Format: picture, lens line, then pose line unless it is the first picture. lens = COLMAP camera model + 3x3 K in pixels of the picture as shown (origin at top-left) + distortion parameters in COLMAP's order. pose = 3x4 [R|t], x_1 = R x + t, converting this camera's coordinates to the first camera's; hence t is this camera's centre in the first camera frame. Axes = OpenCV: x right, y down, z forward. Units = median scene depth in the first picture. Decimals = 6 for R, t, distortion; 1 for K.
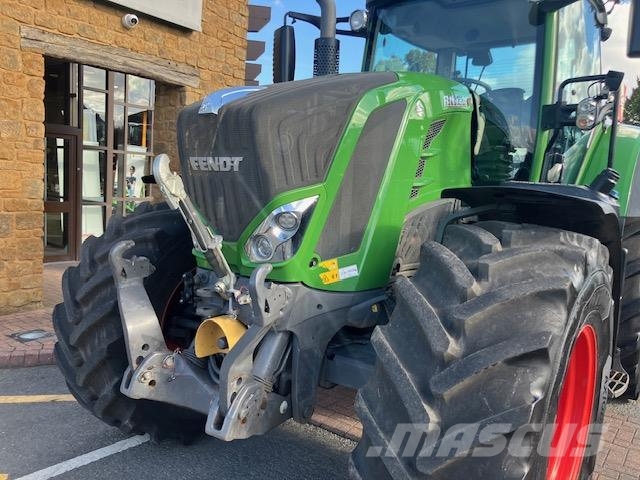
lens RADIAL K [[528.8, 0, 318.9], [0, 528.8, 236.2], [0, 0, 1]] dist [0.029310, -0.027208]
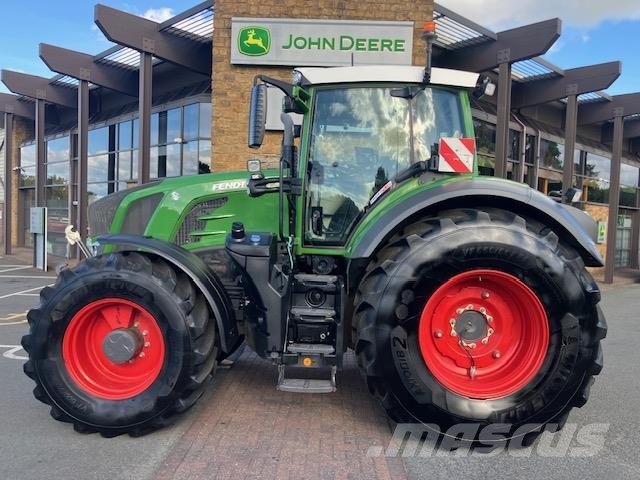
lens RADIAL K [[528.8, 0, 319.6], [0, 528.8, 241.0], [0, 0, 1]] dist [0.029310, -0.027208]
pose [[0.585766, -0.014626, -0.810348, 1.916444], [-0.082155, 0.993616, -0.077320, 0.028705], [0.806305, 0.111866, 0.580825, 0.295899]]
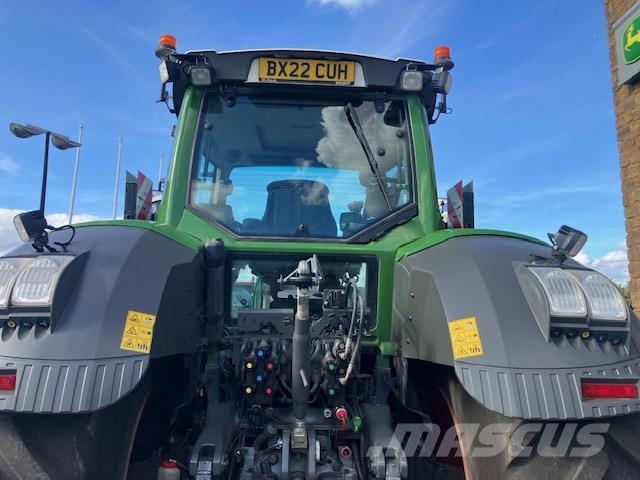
lens RADIAL K [[528.8, 0, 314.9], [0, 528.8, 234.7], [0, 0, 1]] dist [0.029310, -0.027208]
pose [[-0.764663, -0.163907, -0.623238, 1.236573], [-0.122457, 0.986450, -0.109183, -0.248829], [0.632688, -0.007168, -0.774373, 2.565459]]
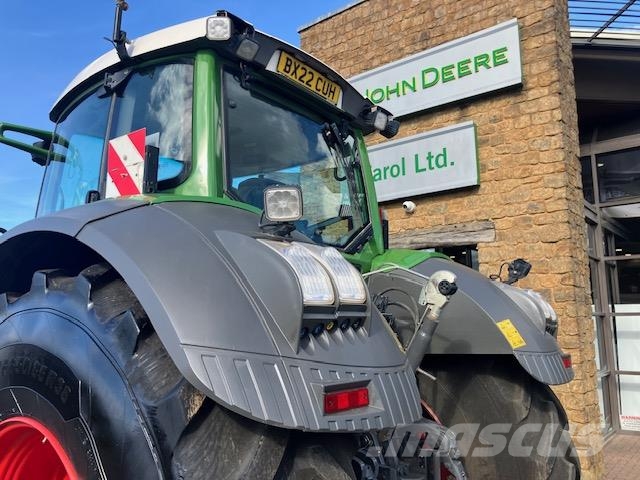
lens RADIAL K [[528.8, 0, 320.3], [0, 528.8, 233.0], [0, 0, 1]] dist [0.029310, -0.027208]
pose [[-0.024610, -0.234808, -0.971730, 1.608102], [-0.104180, 0.967334, -0.231107, -0.138078], [0.994254, 0.095547, -0.048268, 1.867412]]
